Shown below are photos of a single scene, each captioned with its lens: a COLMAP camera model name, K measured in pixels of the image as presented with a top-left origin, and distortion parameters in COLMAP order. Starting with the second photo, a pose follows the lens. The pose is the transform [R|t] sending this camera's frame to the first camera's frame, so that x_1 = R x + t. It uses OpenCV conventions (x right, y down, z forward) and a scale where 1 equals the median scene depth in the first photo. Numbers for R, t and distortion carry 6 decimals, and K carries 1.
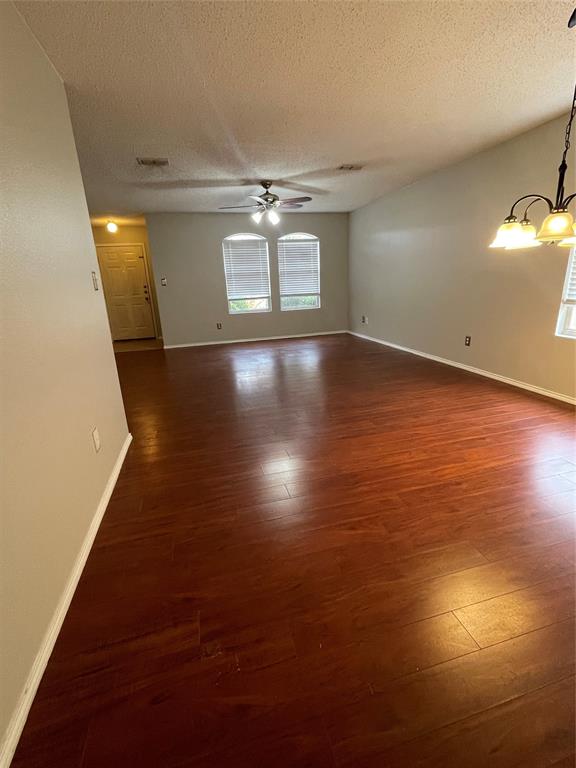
lens RADIAL K [[346.7, 0, 289.2], [0, 346.7, 382.9], [0, 0, 1]] dist [-0.004320, -0.000132]
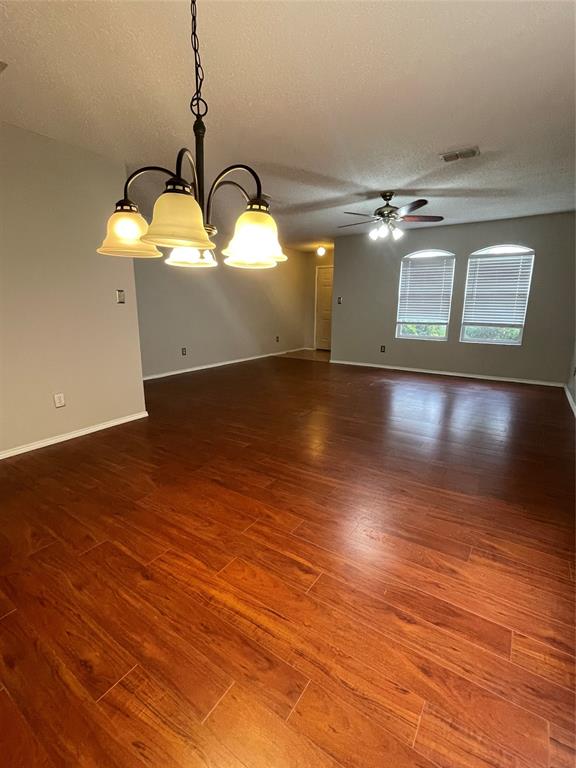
lens RADIAL K [[346.7, 0, 290.1], [0, 346.7, 385.6], [0, 0, 1]] dist [-0.004320, -0.000132]
pose [[0.661489, 0.221175, -0.716598, 0.443810], [-0.247953, 0.966286, 0.069356, -0.095452], [0.707779, 0.131804, 0.694029, 0.245807]]
